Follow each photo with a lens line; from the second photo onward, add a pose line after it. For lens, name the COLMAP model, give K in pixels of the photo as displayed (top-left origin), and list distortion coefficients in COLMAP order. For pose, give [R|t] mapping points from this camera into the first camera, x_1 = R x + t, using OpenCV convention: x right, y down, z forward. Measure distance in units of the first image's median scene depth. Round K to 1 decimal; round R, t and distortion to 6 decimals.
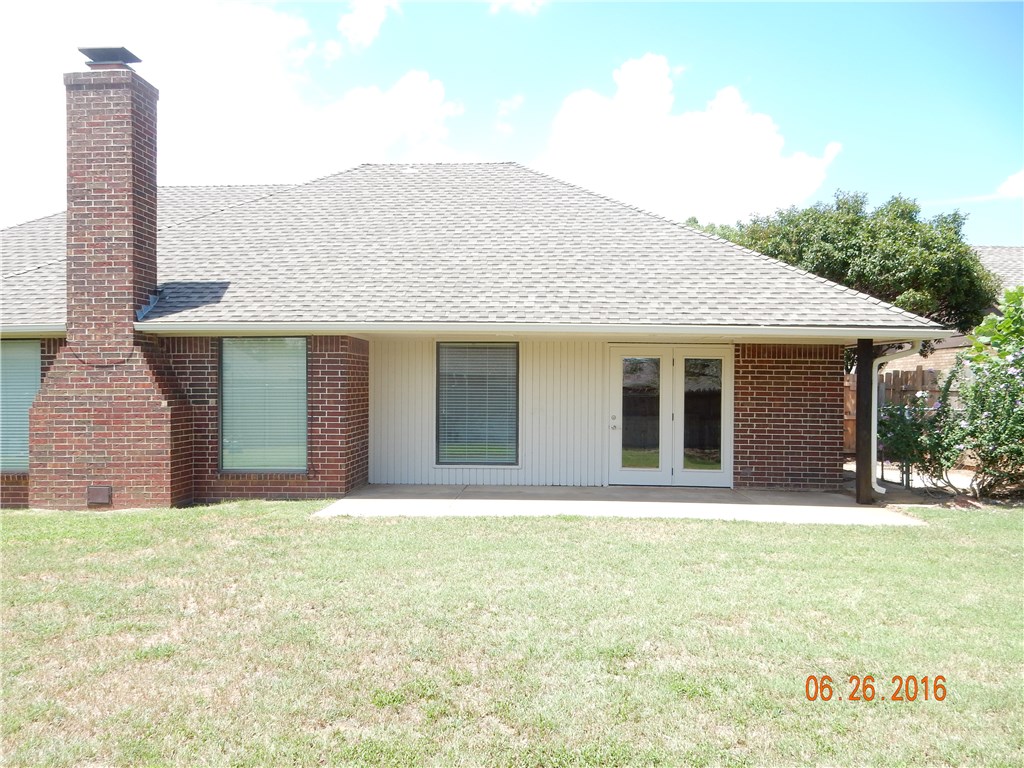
lens RADIAL K [[765.1, 0, 512.0], [0, 765.1, 384.0], [0, 0, 1]] dist [-0.003710, 0.005932]
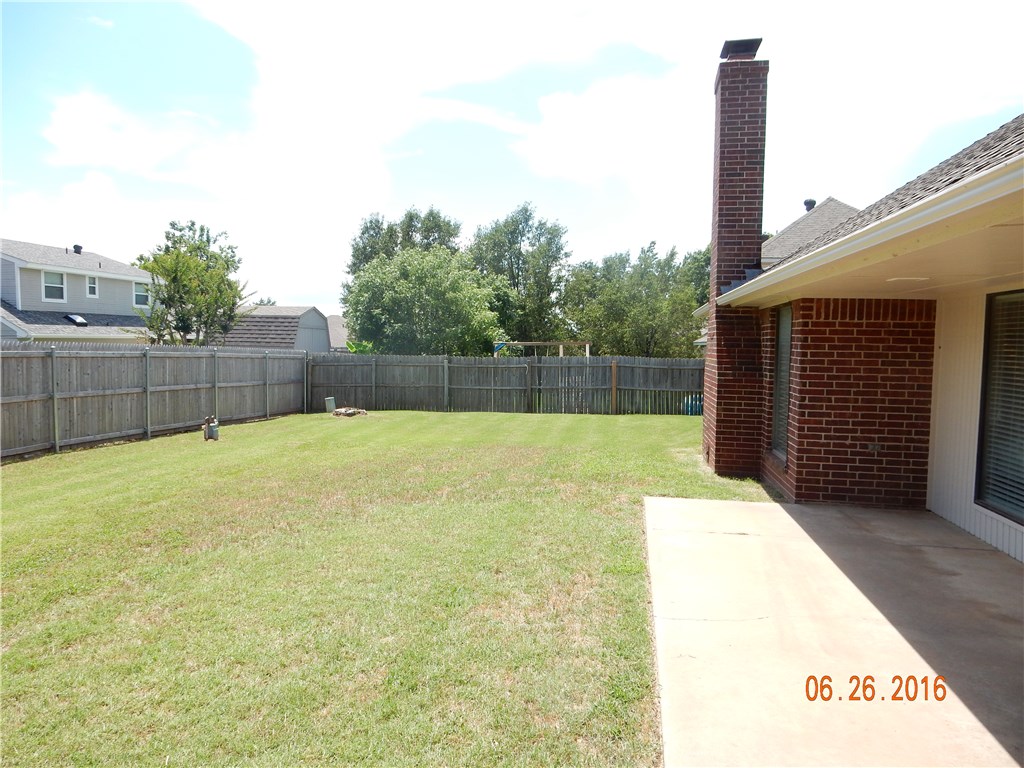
lens RADIAL K [[765.1, 0, 512.0], [0, 765.1, 384.0], [0, 0, 1]] dist [-0.003710, 0.005932]
pose [[-0.093626, 0.052545, -0.994220, 0.577571], [-0.032183, 0.997925, 0.055771, -0.009549], [0.995087, 0.037219, -0.091741, 0.772686]]
